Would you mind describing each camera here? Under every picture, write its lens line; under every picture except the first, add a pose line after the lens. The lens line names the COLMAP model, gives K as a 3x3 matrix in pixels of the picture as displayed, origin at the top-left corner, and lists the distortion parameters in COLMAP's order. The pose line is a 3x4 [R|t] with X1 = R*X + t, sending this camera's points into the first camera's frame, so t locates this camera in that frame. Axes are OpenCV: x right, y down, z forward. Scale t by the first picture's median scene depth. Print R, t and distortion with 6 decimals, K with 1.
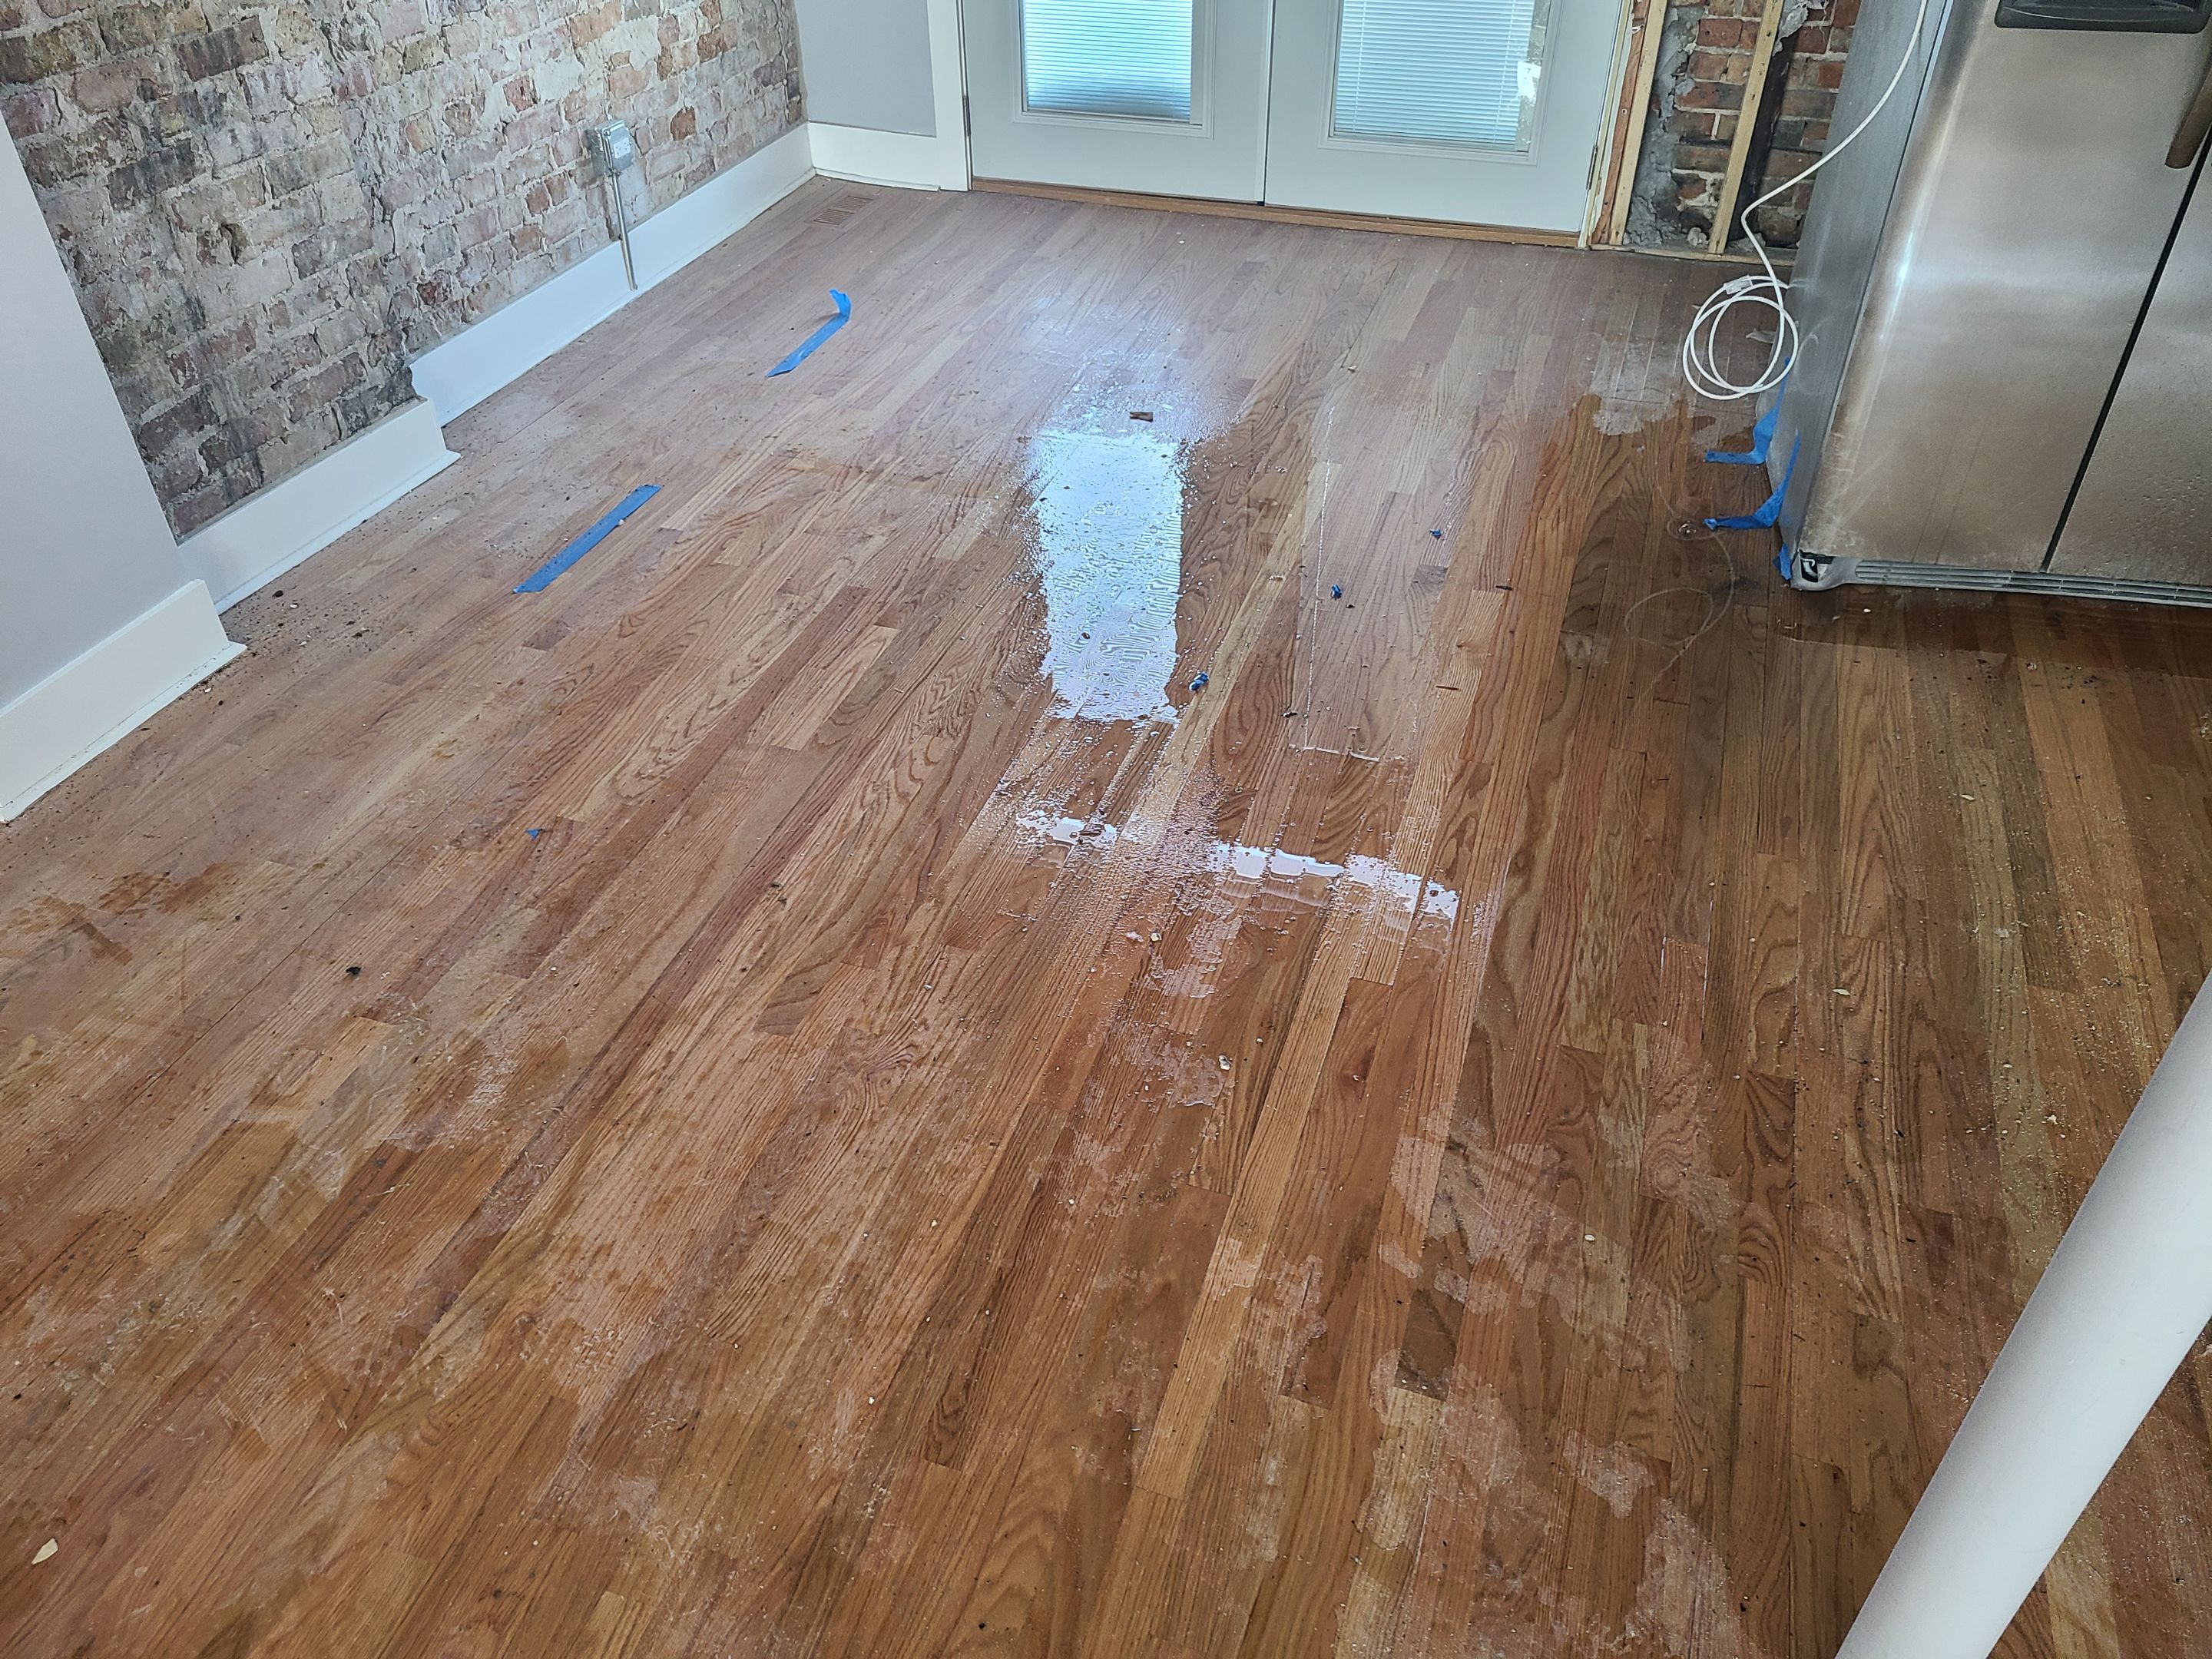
lens RADIAL K [[1661.1, 0, 1085.6], [0, 1661.1, 837.7], [0, 0, 1]] dist [0.058714, -0.042441]
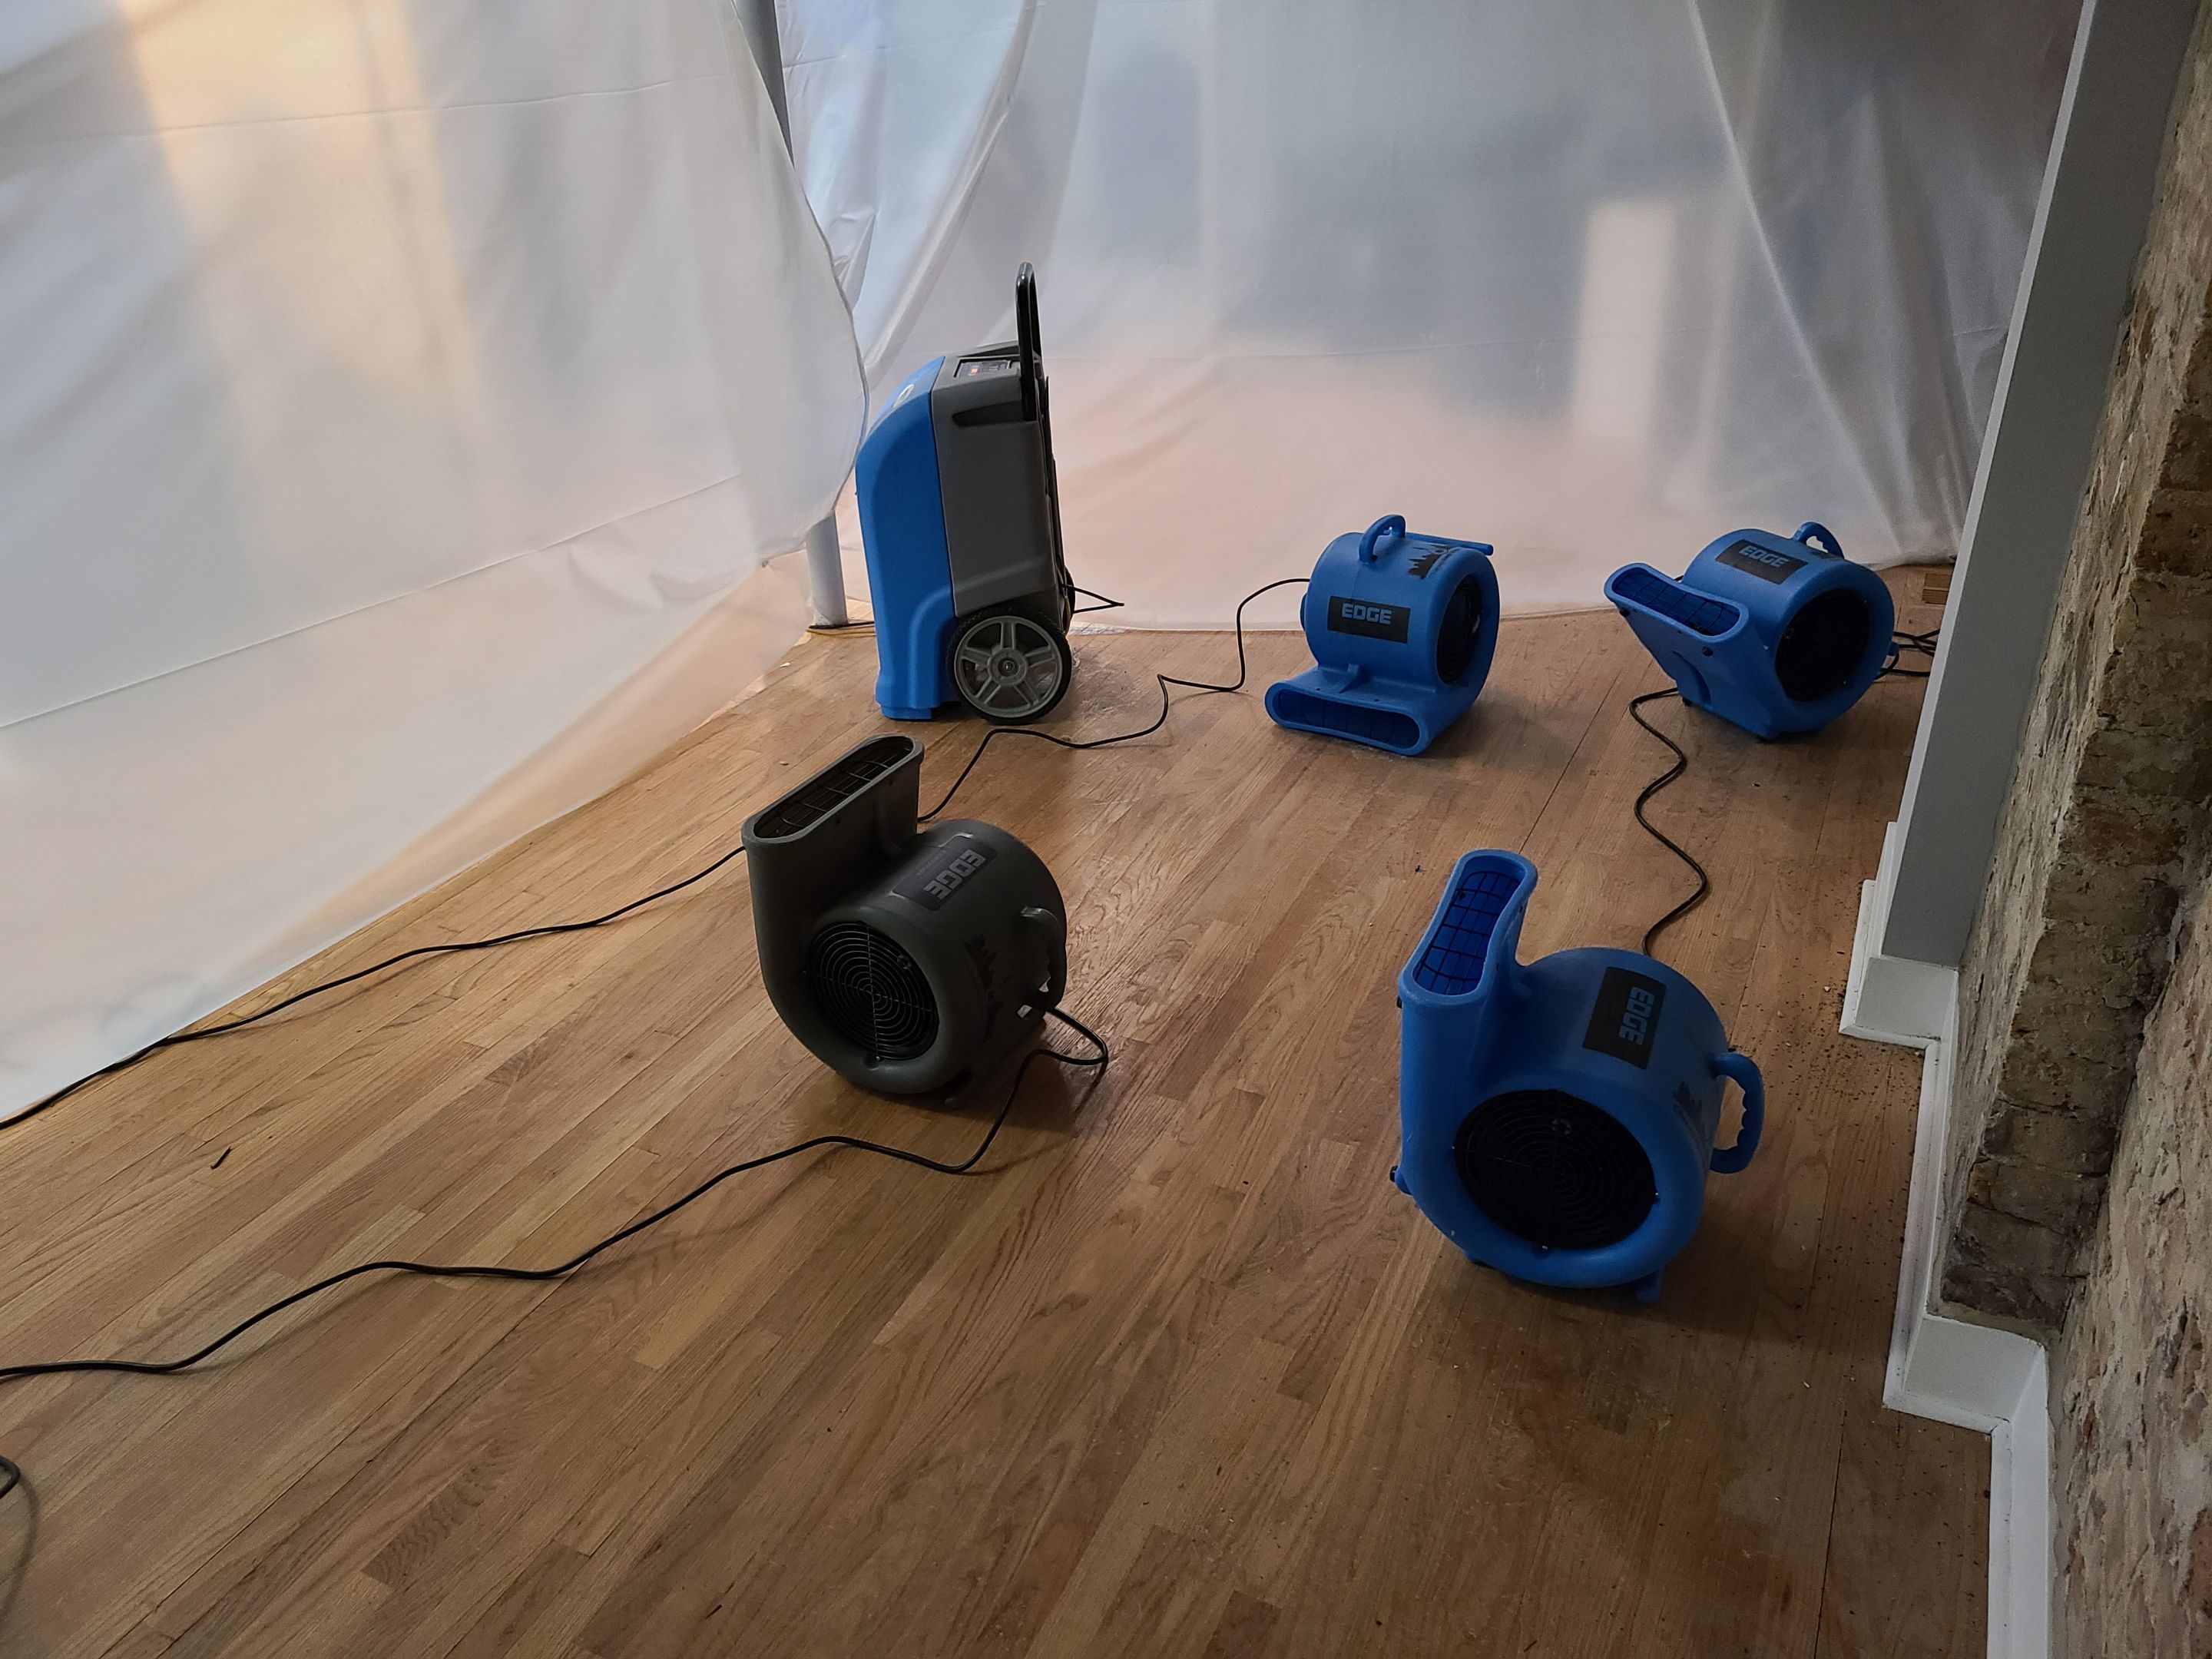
lens RADIAL K [[1661.1, 0, 1085.6], [0, 1661.1, 837.7], [0, 0, 1]] dist [0.058714, -0.042441]
pose [[-0.989857, -0.027308, 0.139417, -0.177080], [0.117140, 0.398355, 0.909720, -0.815284], [-0.080381, 0.916825, -0.391116, 1.028891]]
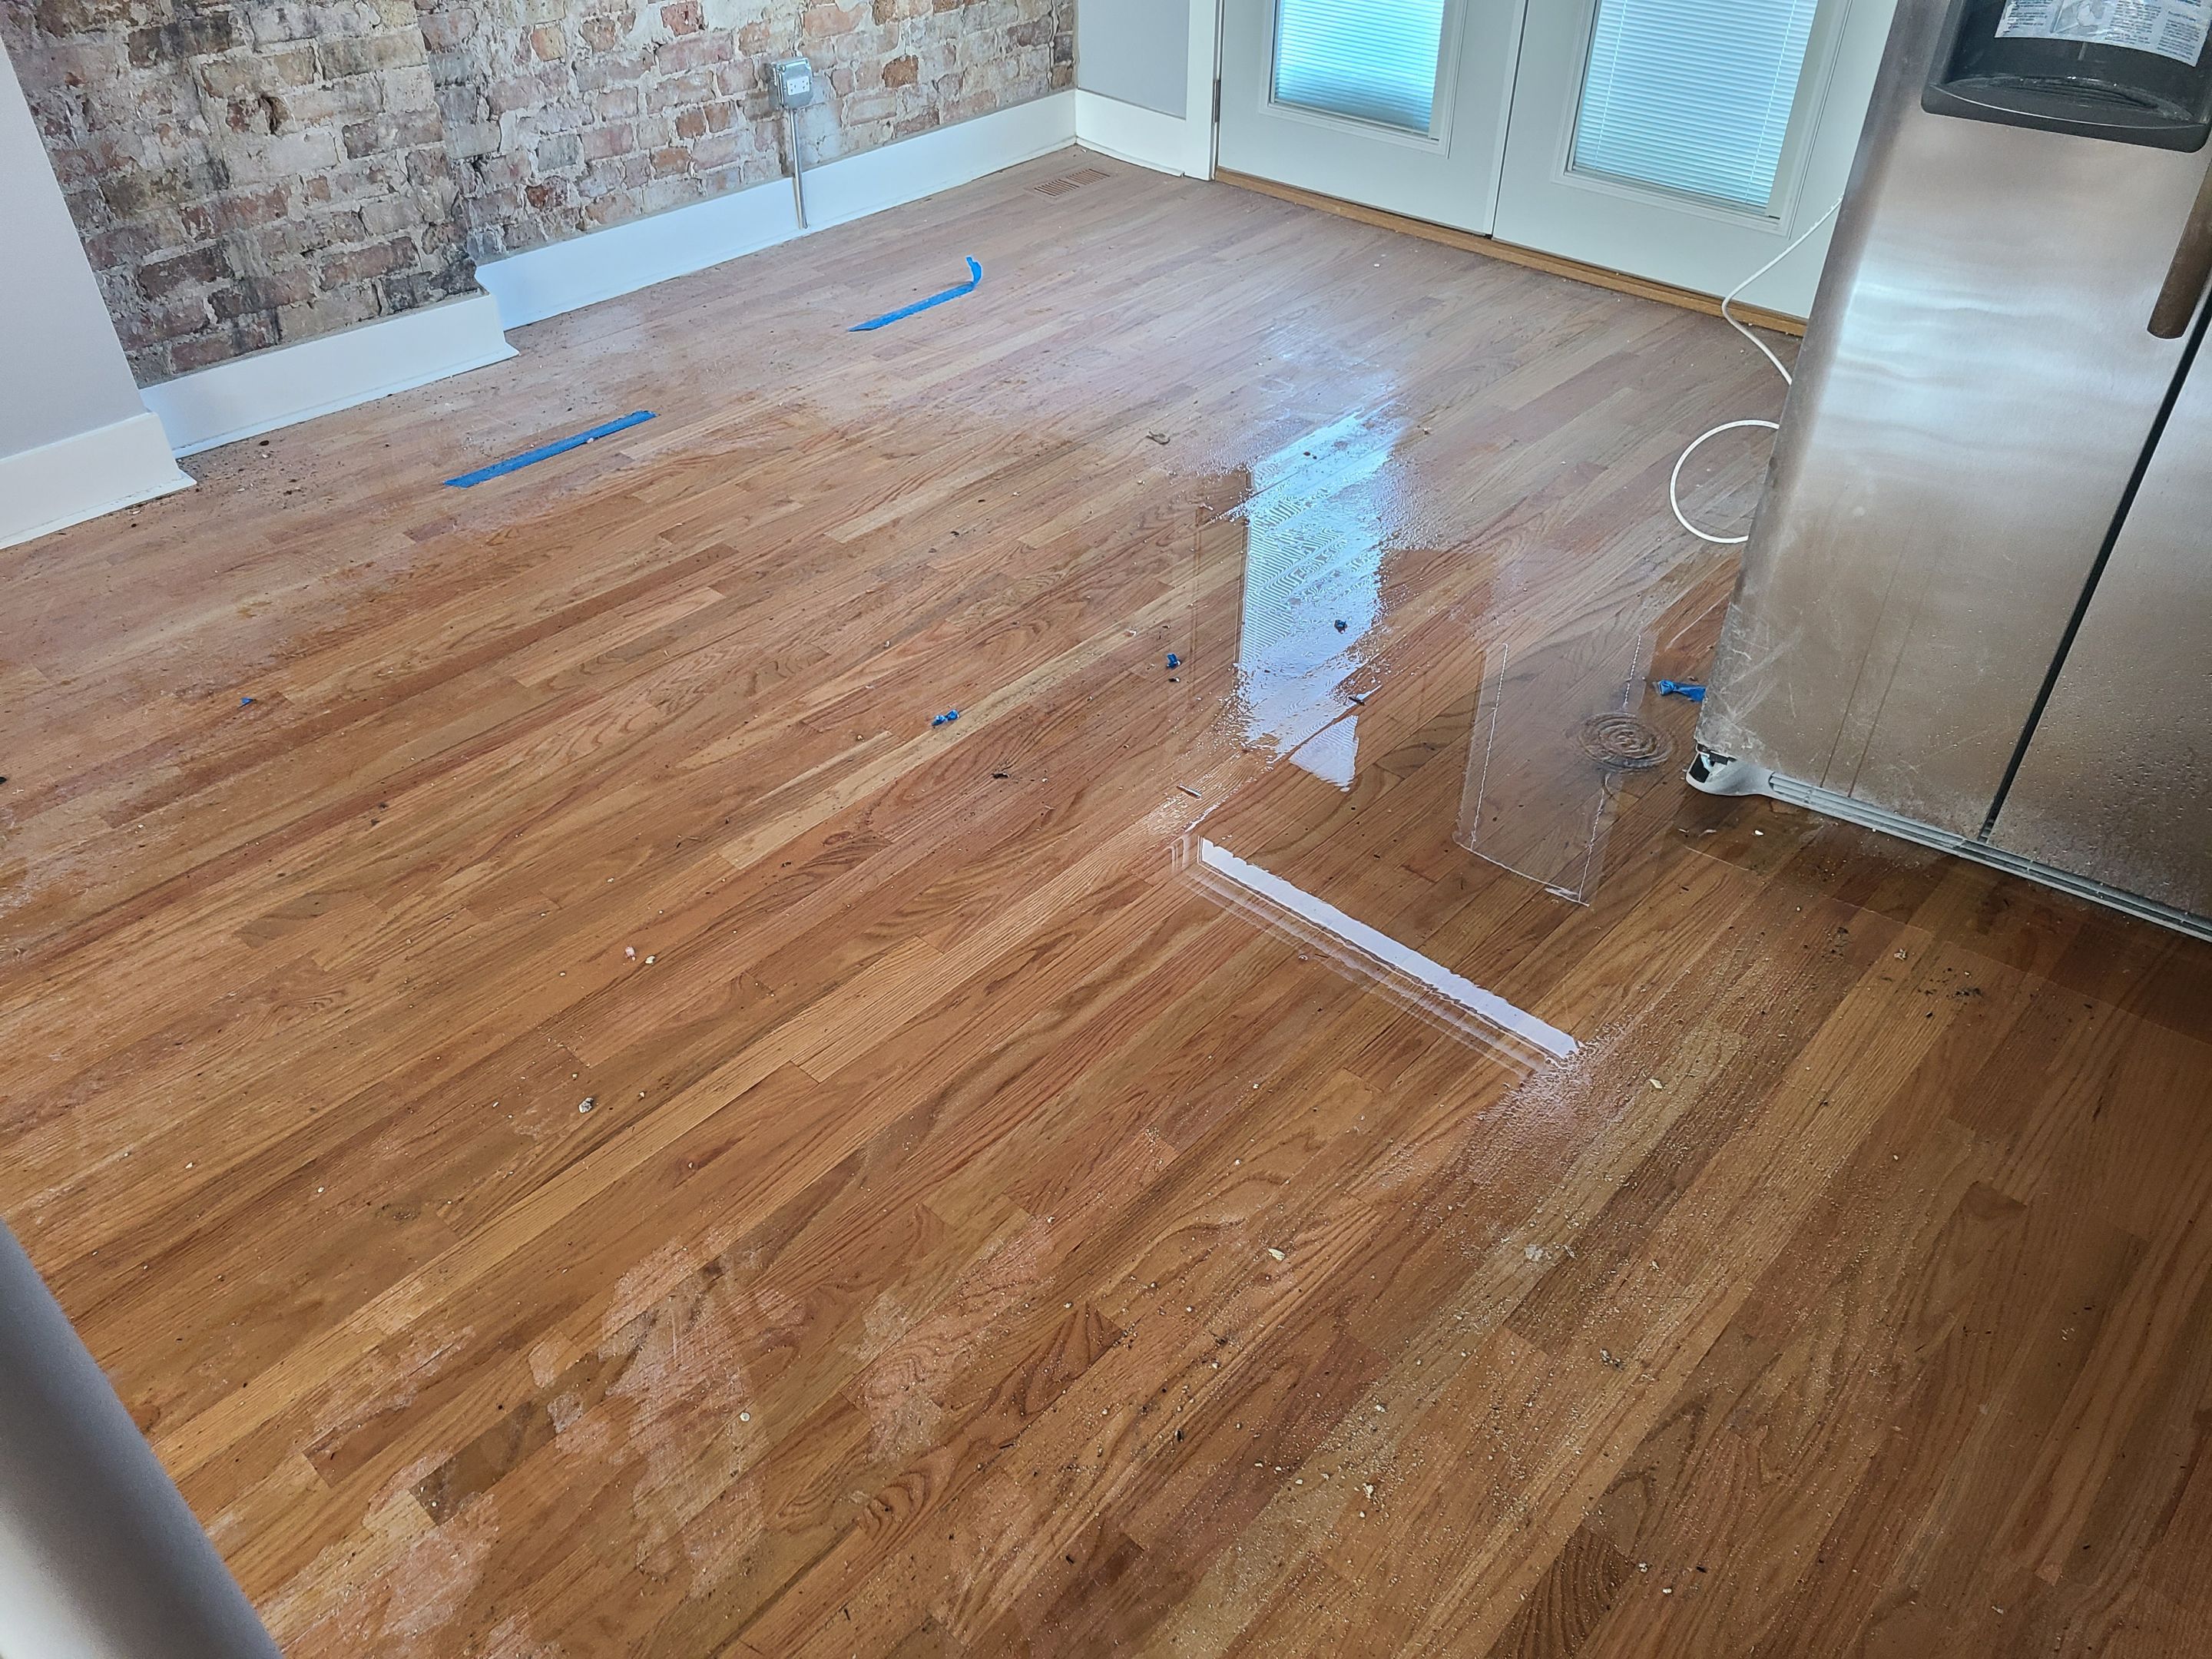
lens RADIAL K [[1668.0, 0, 1081.9], [0, 1668.0, 859.9], [0, 0, 1]] dist [0.056932, -0.035184]
pose [[0.913624, 0.261520, -0.311287, 0.344983], [-0.256607, 0.964809, 0.057422, -0.070251], [0.315349, 0.027416, 0.948580, 0.117261]]
